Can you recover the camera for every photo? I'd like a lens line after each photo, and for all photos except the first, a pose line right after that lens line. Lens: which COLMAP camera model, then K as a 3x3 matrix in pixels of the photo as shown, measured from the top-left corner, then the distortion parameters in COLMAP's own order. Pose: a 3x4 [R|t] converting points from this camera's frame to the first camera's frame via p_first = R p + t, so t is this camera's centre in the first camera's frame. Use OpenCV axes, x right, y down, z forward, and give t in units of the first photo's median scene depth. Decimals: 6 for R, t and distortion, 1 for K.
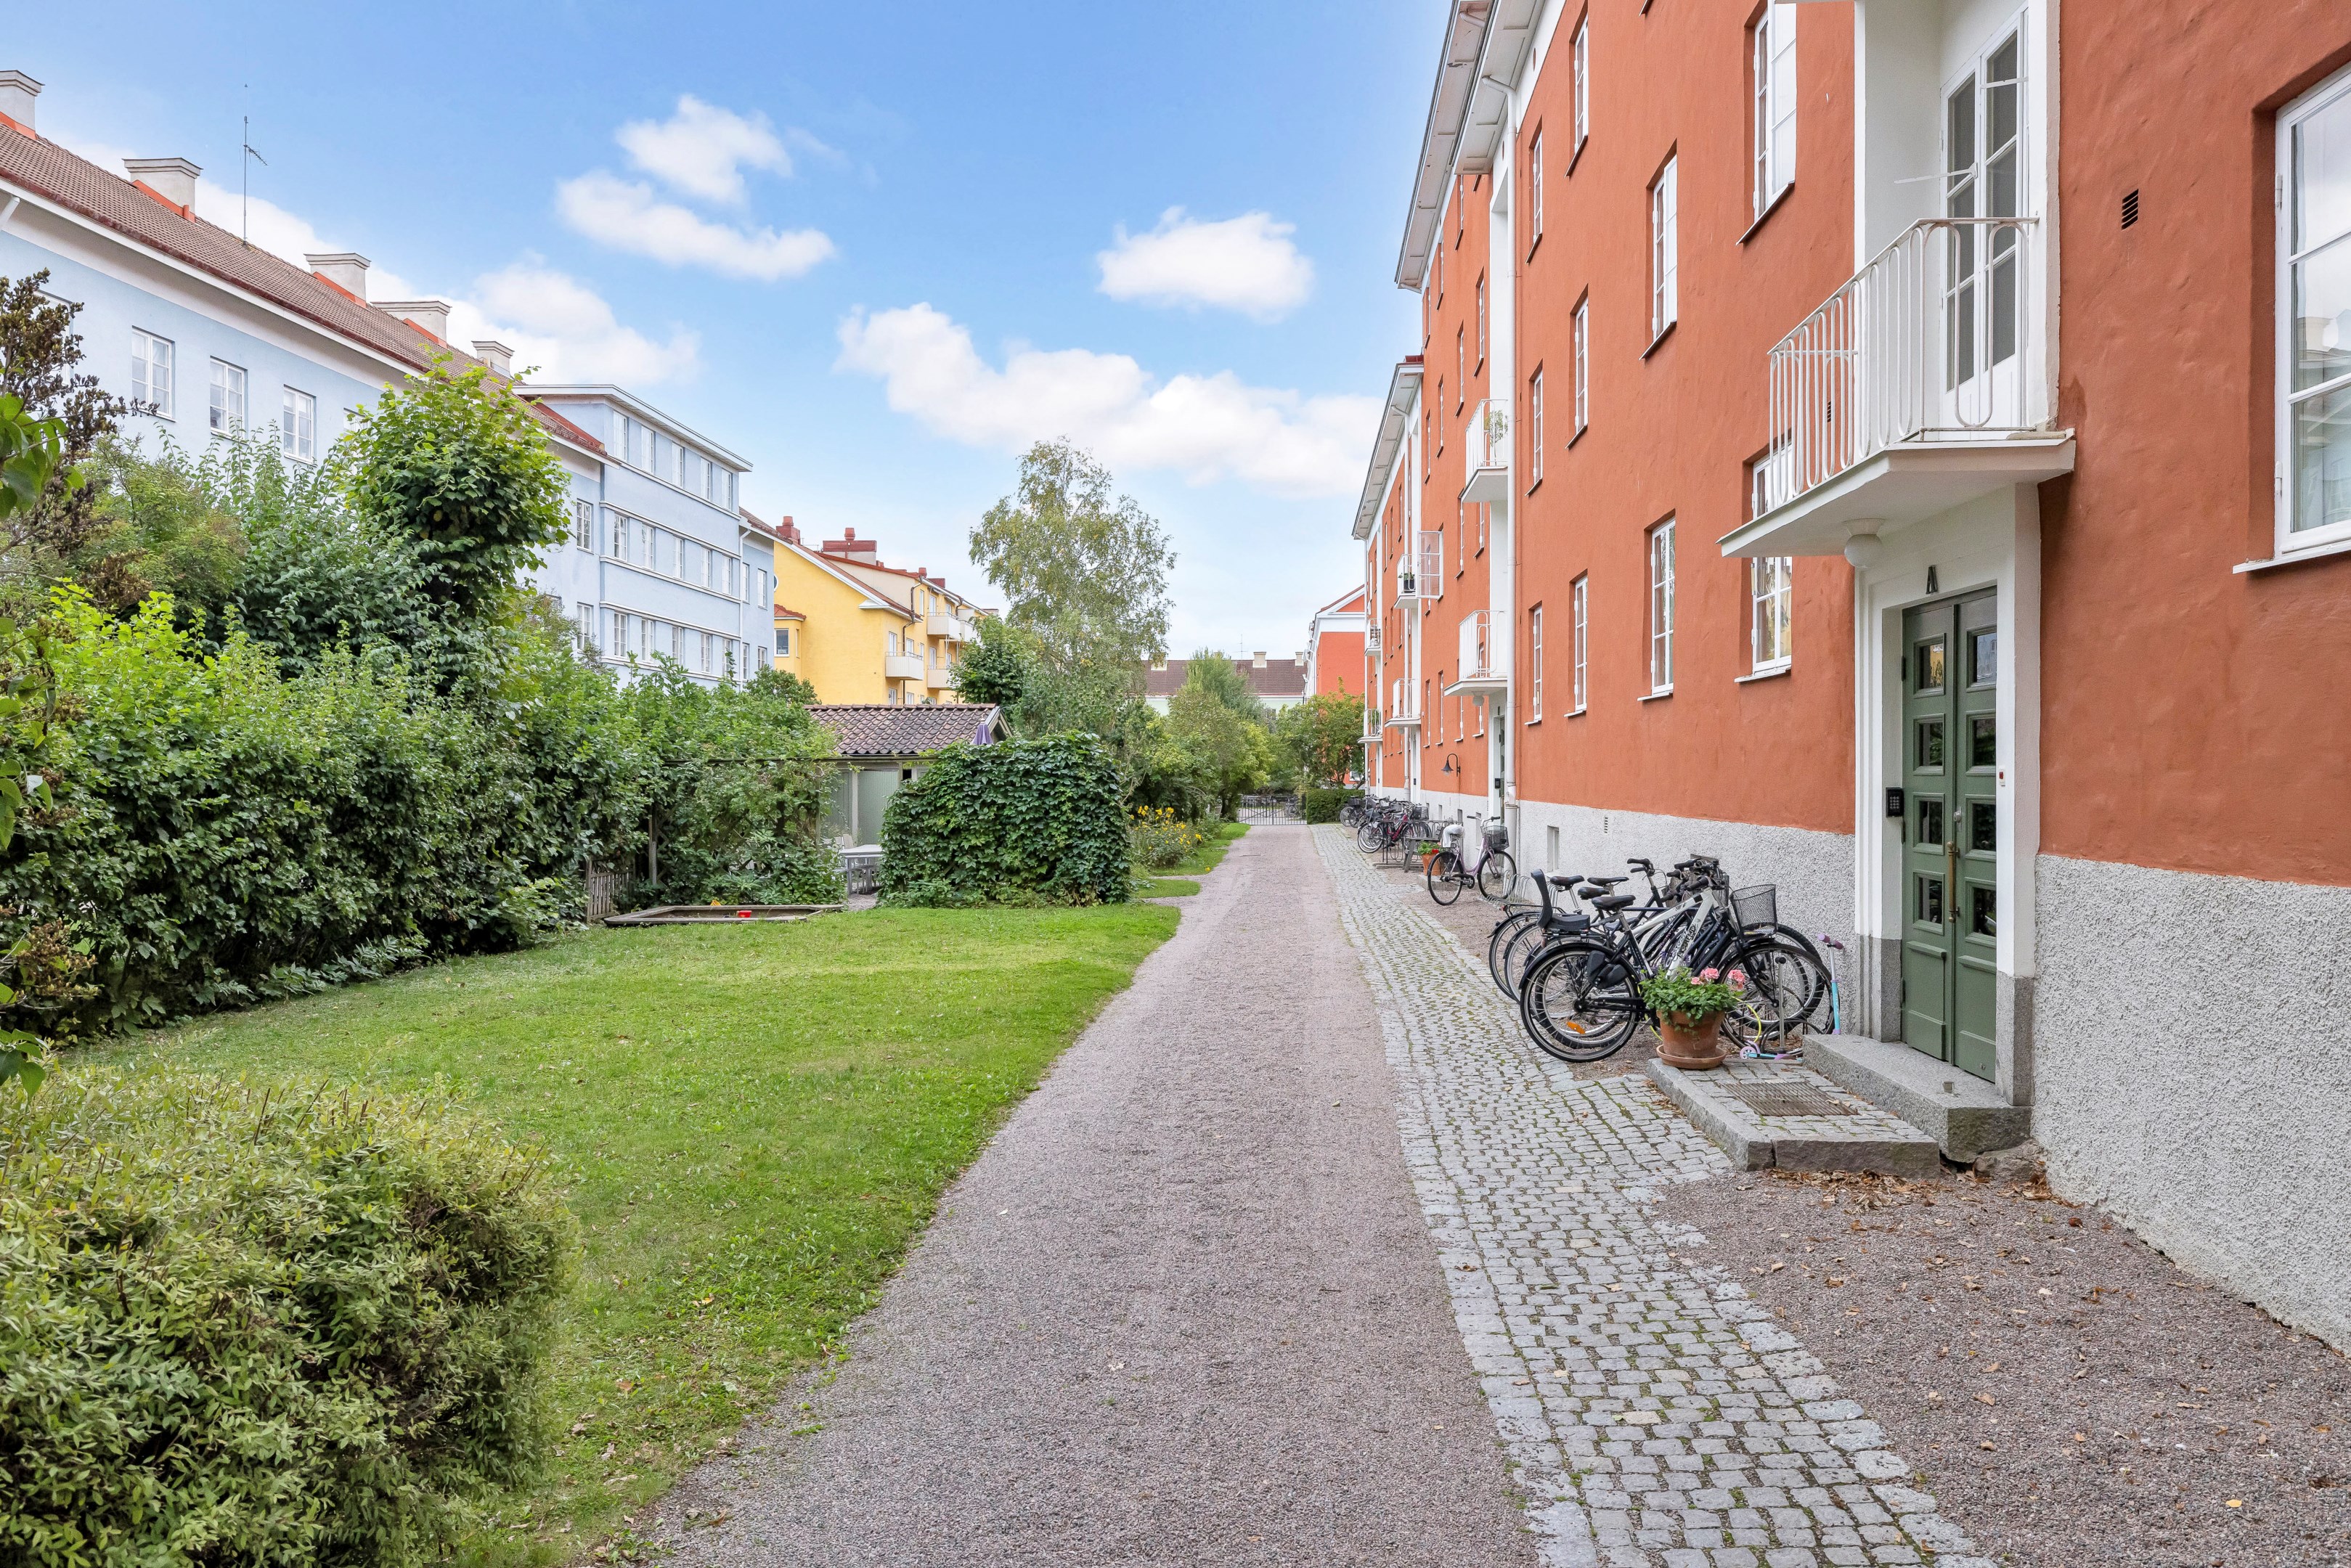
lens RADIAL K [[1786.5, 0, 1180.1], [0, 1786.5, 796.2], [0, 0, 1]] dist [0.005639, -0.005108]
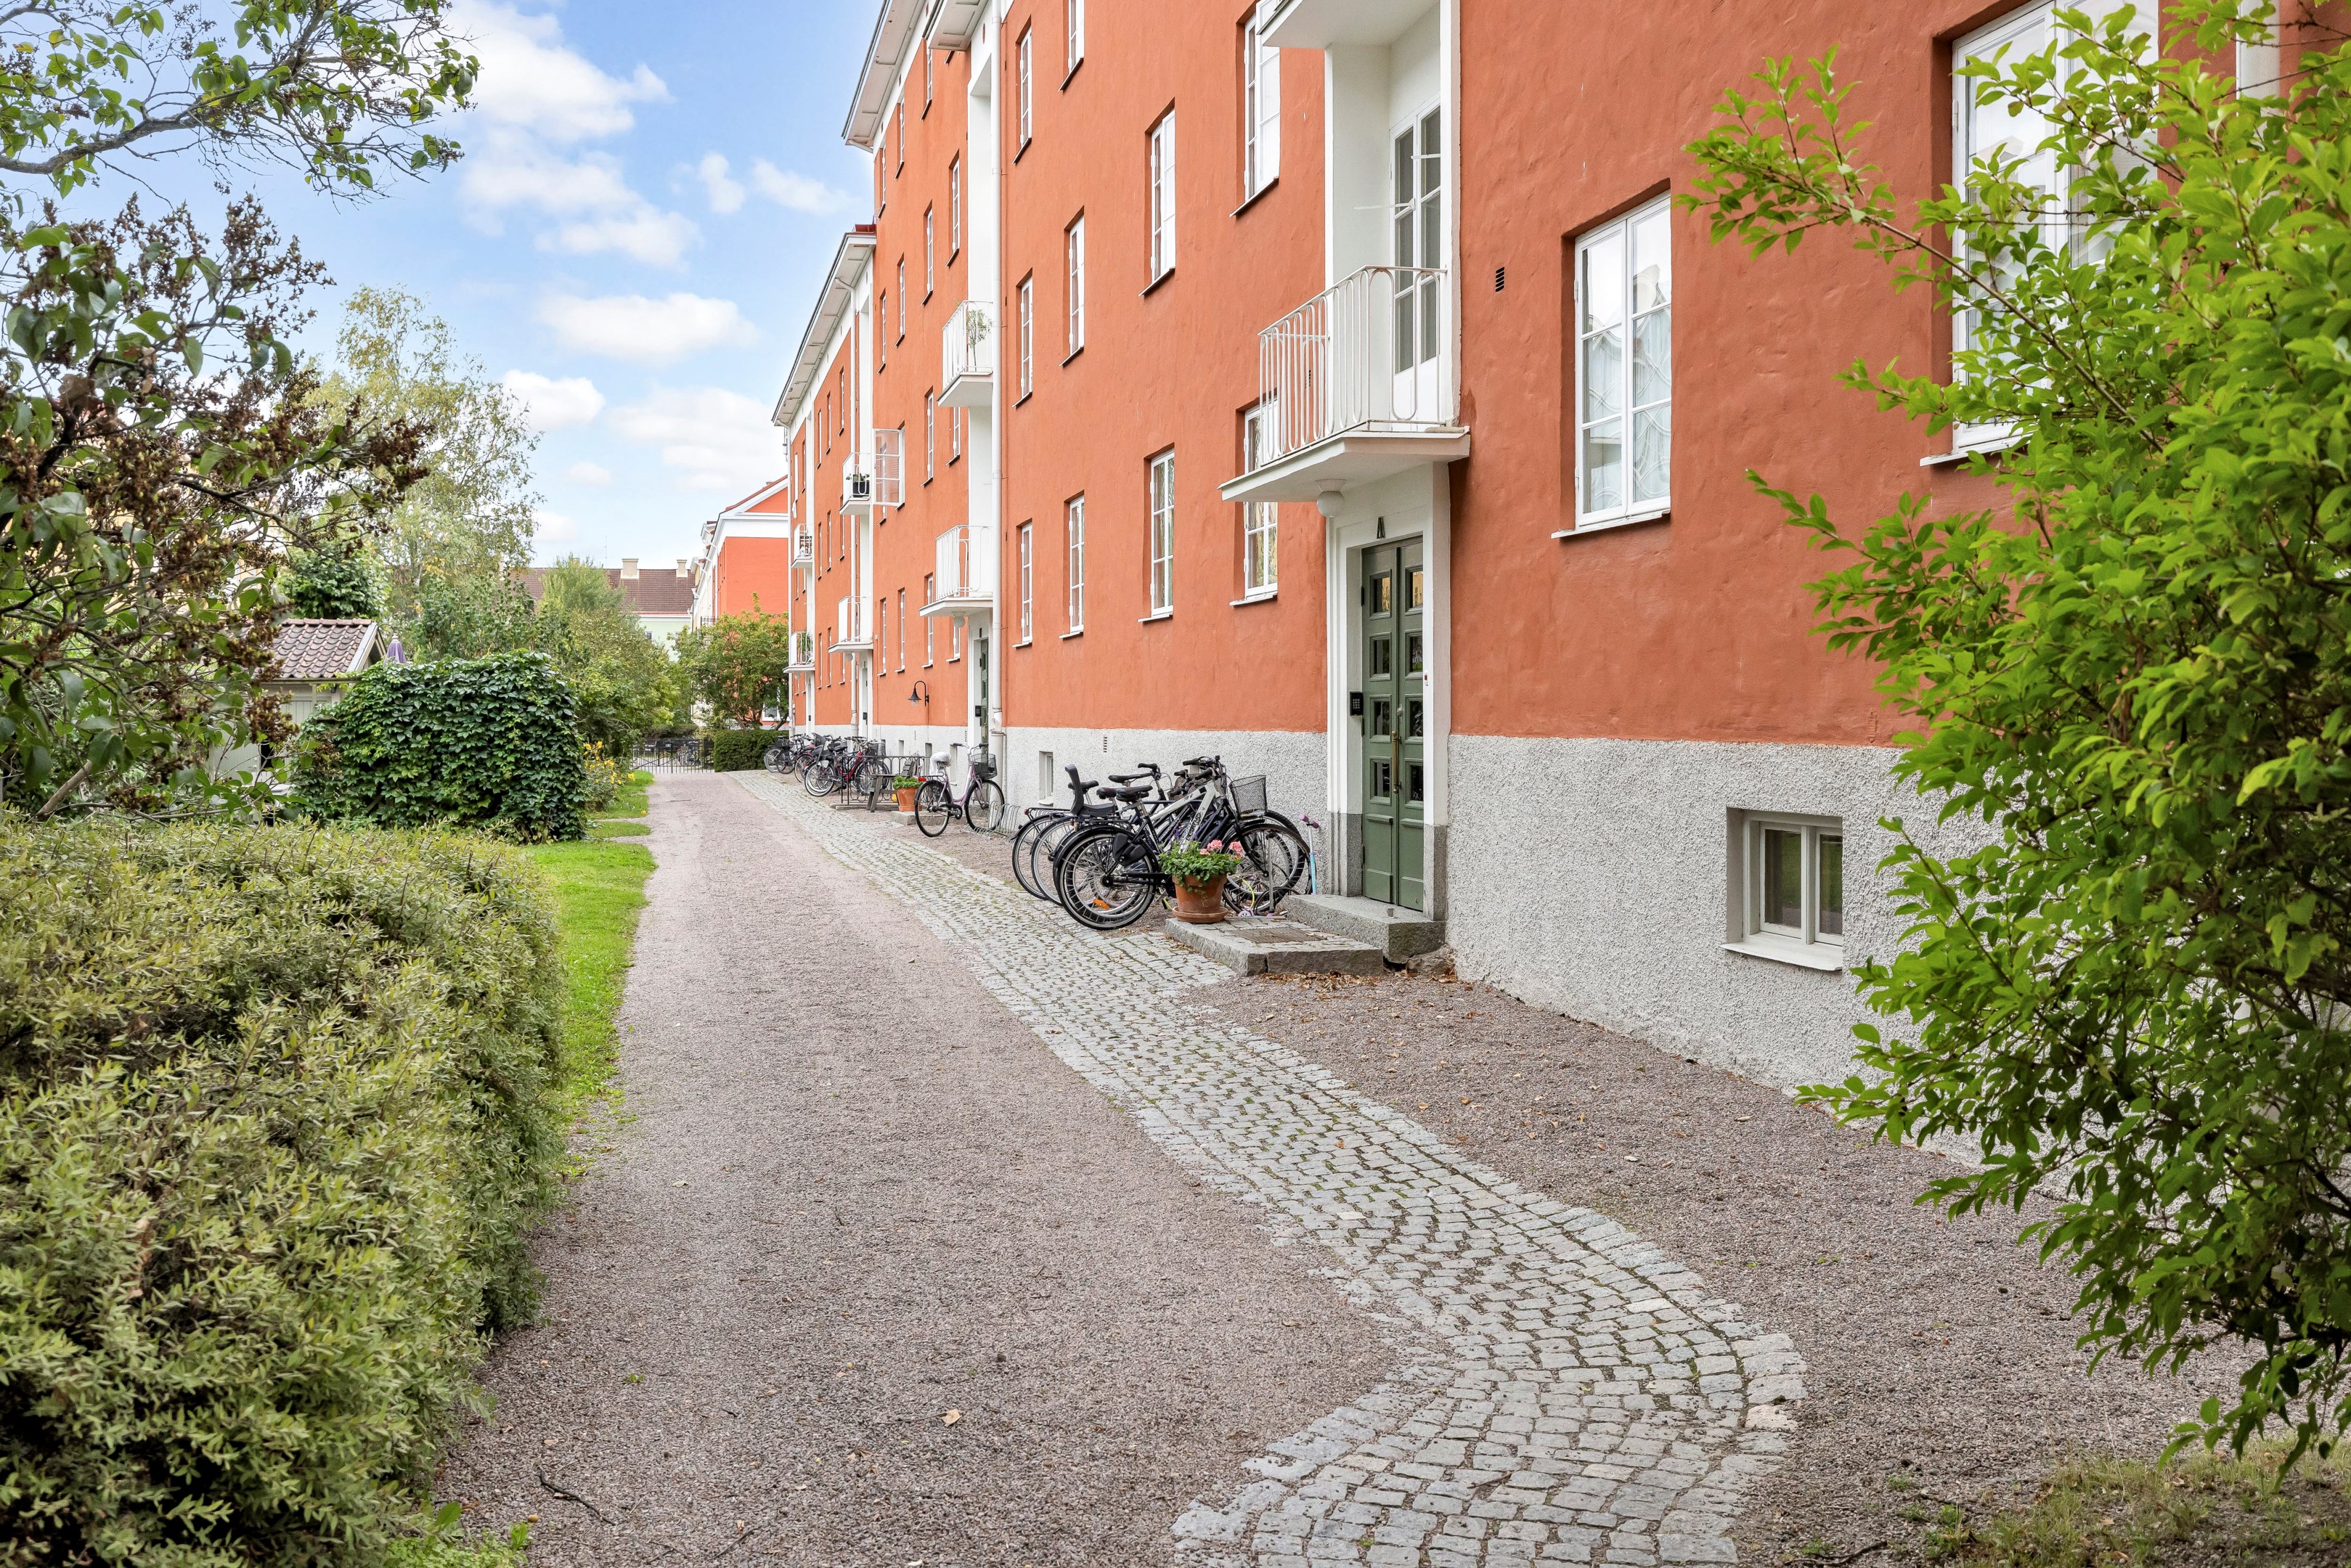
lens RADIAL K [[2366.9, 0, 1177.3], [0, 2366.9, 776.3], [0, 0, 1]] dist [0.007958, 0.000000]
pose [[0.959078, -0.006397, 0.283068, -0.117299], [0.003471, 0.999935, 0.010835, 0.022402], [-0.283119, -0.009409, 0.959039, -0.342697]]
